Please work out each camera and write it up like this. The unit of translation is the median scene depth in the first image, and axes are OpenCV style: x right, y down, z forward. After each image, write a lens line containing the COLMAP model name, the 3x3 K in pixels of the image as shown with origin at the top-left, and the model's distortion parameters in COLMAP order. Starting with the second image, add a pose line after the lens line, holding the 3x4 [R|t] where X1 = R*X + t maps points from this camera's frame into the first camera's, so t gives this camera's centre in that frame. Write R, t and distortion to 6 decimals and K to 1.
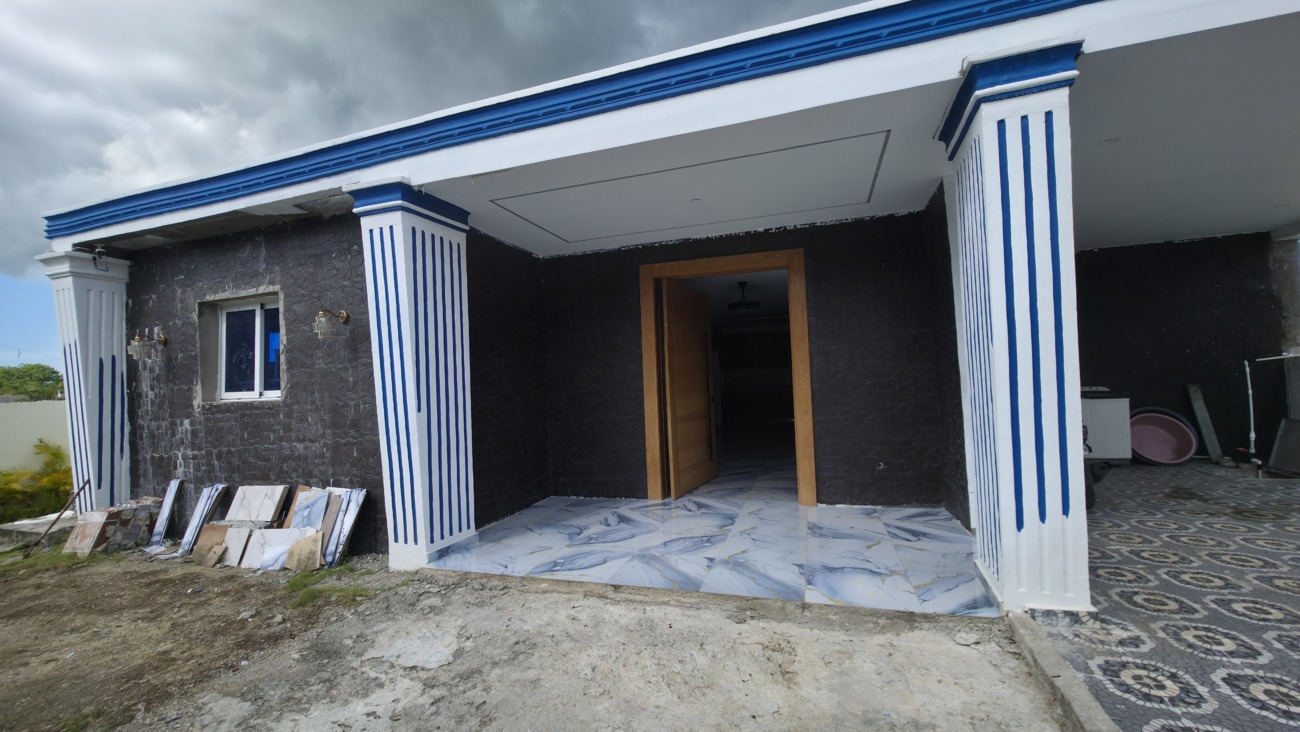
lens RADIAL K [[514.4, 0, 660.8], [0, 514.4, 355.4], [0, 0, 1]] dist [0.002958, 0.000101]
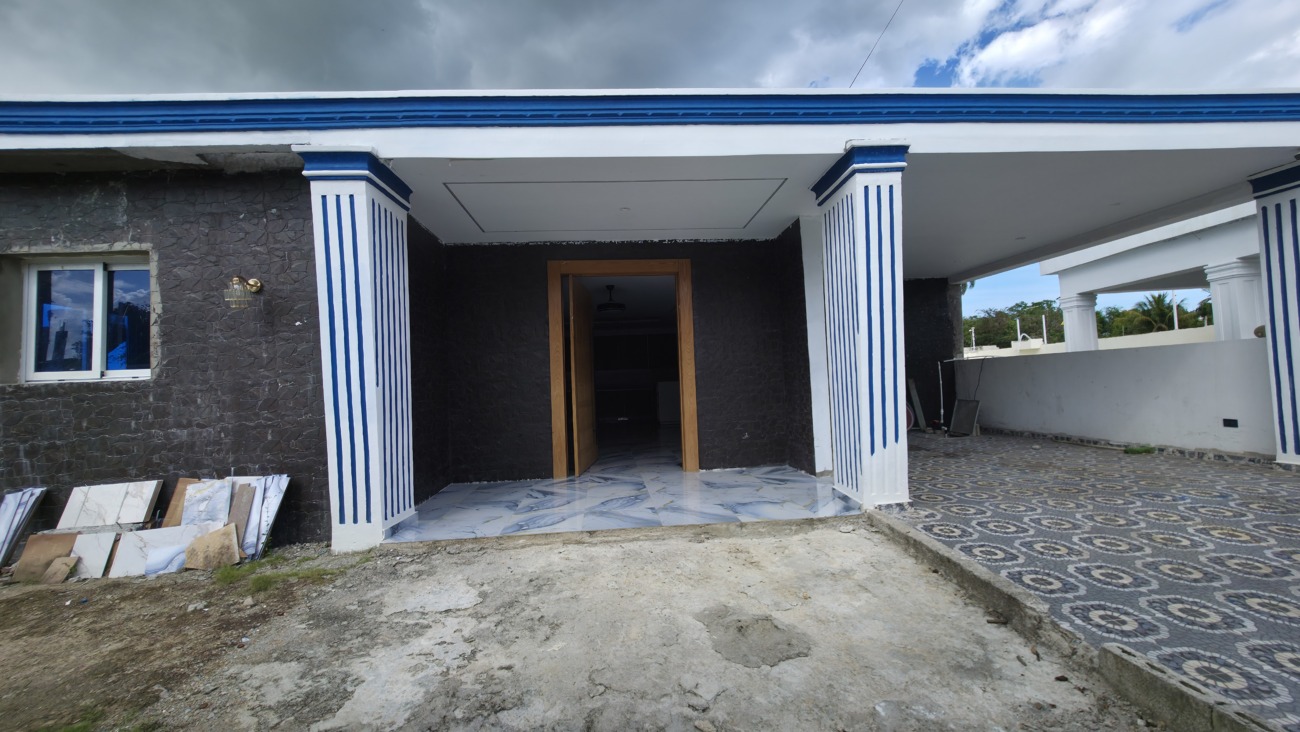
lens RADIAL K [[514.4, 0, 660.8], [0, 514.4, 355.4], [0, 0, 1]] dist [0.002958, 0.000101]
pose [[0.920742, 0.021245, 0.389593, -0.334140], [-0.013085, 0.999636, -0.023585, 0.063146], [-0.389952, 0.016618, 0.920685, -0.112286]]
